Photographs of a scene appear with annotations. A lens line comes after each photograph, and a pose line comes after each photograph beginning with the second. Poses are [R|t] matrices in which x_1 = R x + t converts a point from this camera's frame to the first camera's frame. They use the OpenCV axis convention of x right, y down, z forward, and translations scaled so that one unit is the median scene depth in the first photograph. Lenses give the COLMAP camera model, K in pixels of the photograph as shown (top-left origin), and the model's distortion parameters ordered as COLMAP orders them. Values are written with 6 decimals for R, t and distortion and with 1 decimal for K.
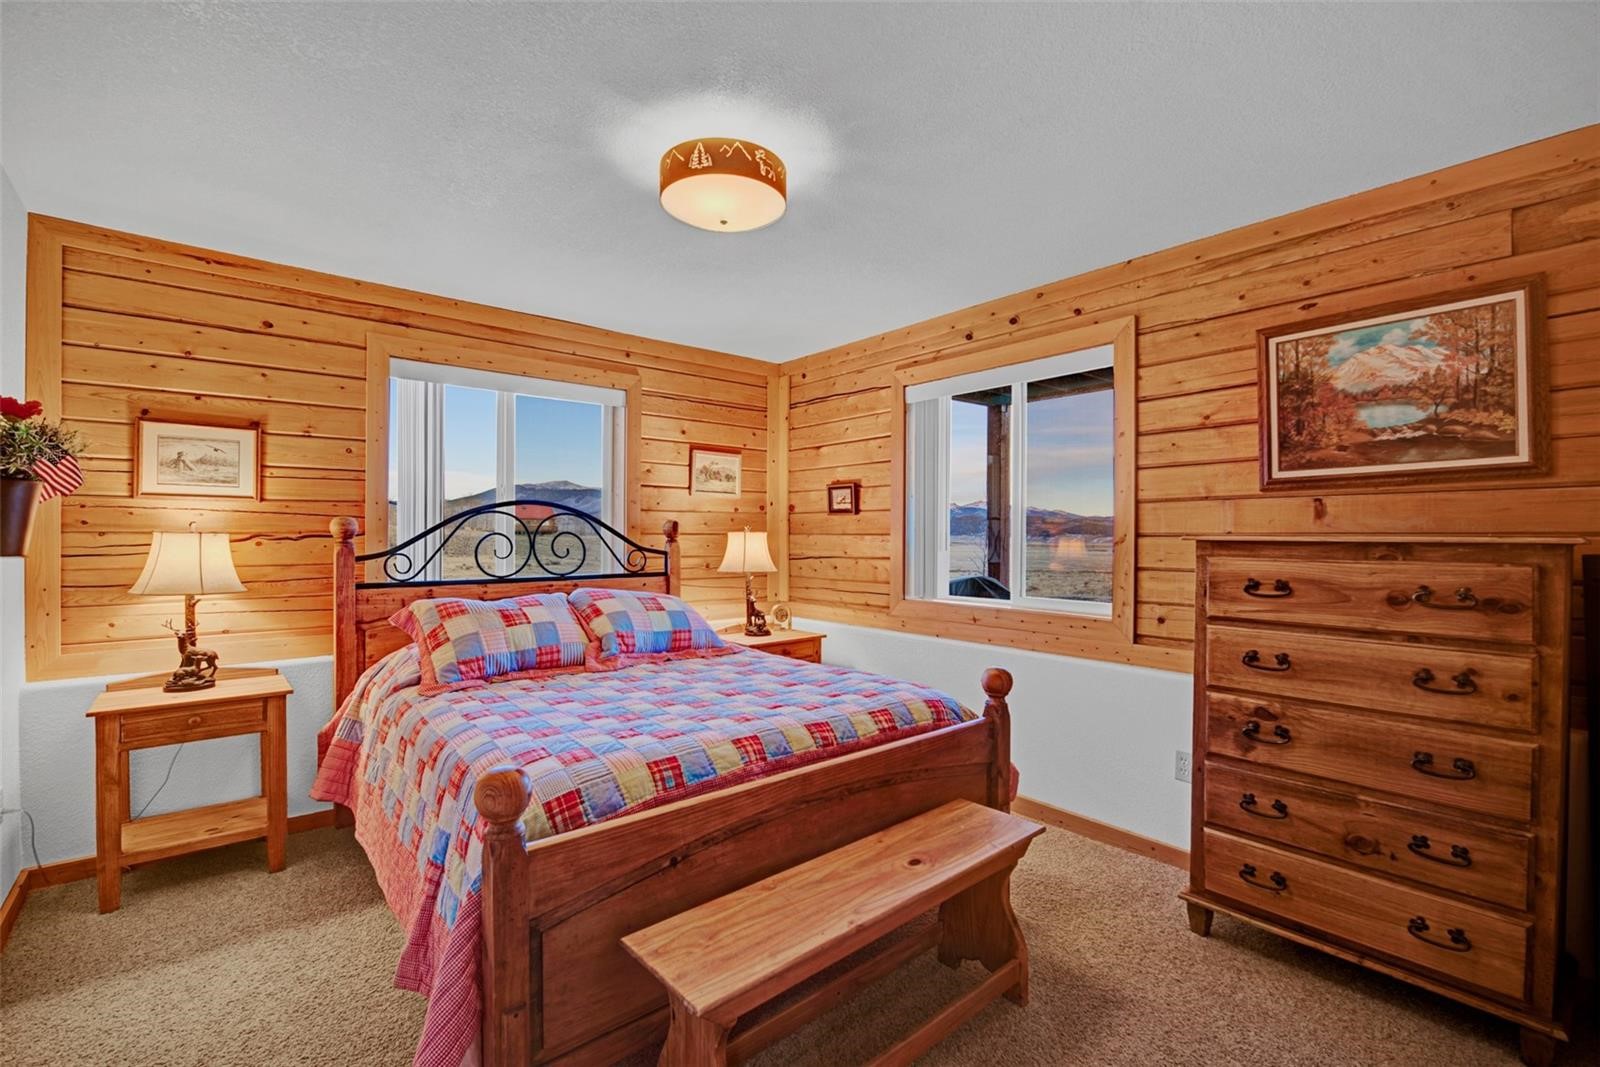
lens RADIAL K [[710.5, 0, 796.0], [0, 710.5, 532.6], [0, 0, 1]] dist [0.000020, -0.000020]
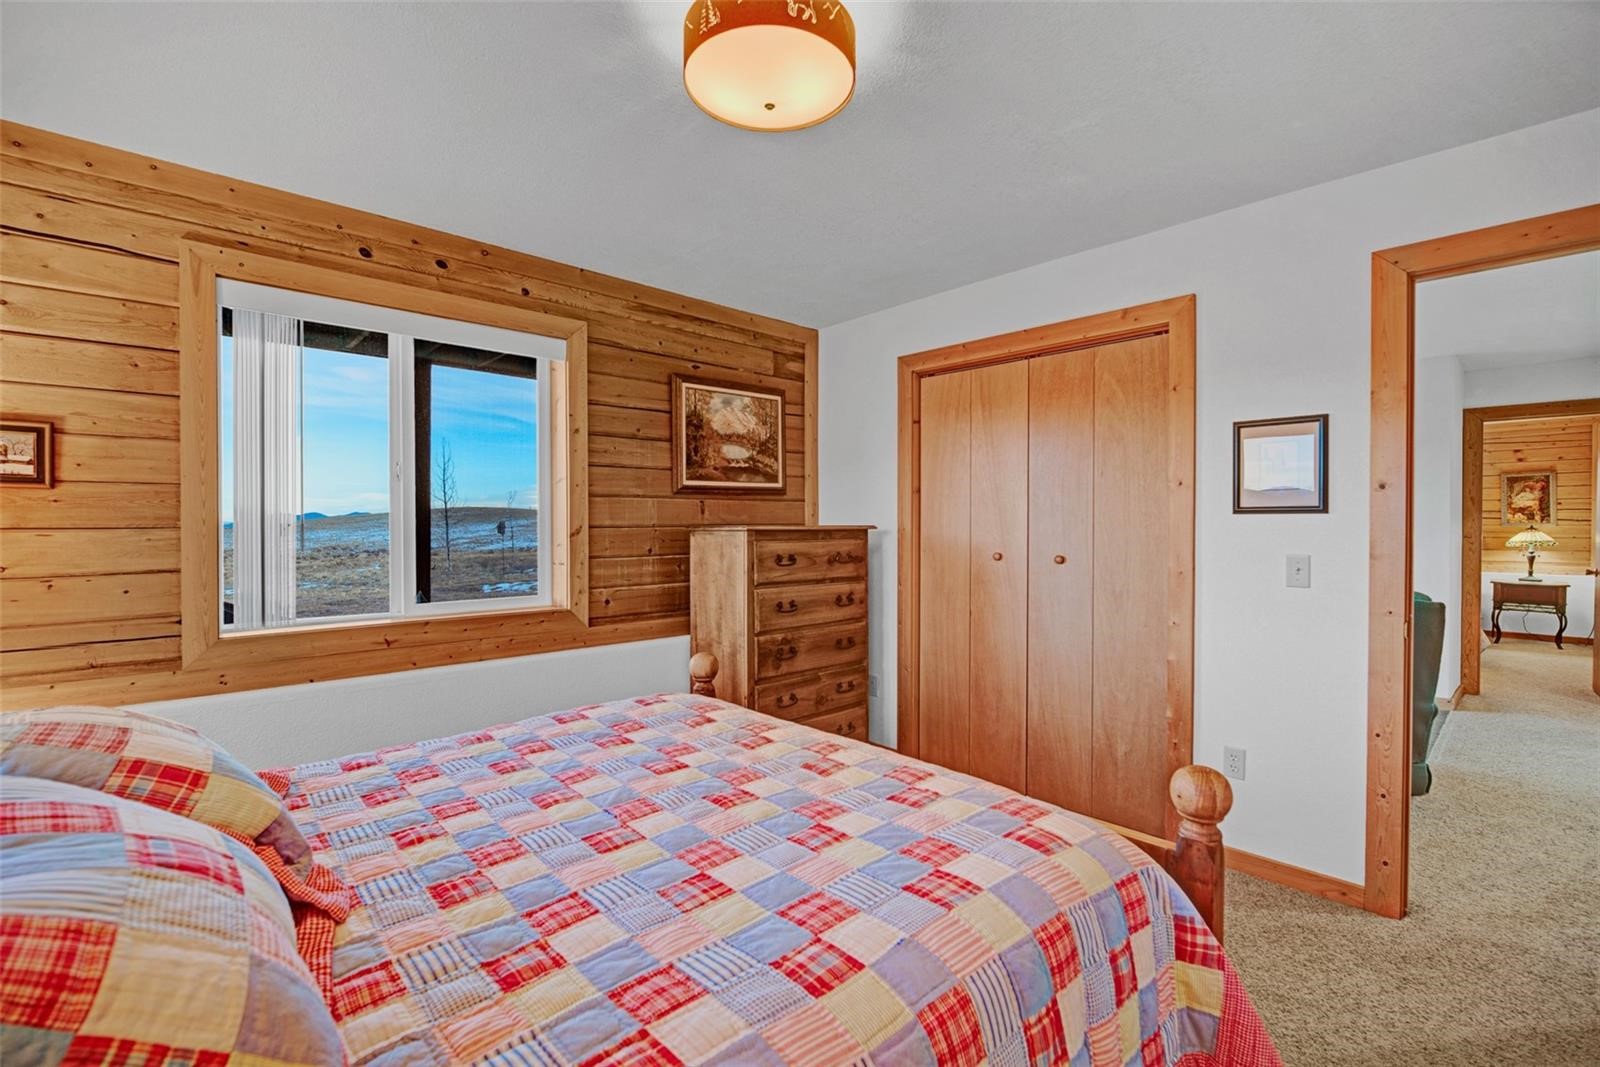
lens RADIAL K [[710.5, 0, 796.0], [0, 710.5, 532.6], [0, 0, 1]] dist [0.000020, -0.000020]
pose [[-0.058349, -0.012141, 0.998222, -0.797485], [0.001655, 0.999923, 0.012259, -0.000364], [-0.998295, 0.002368, -0.058325, 0.963404]]
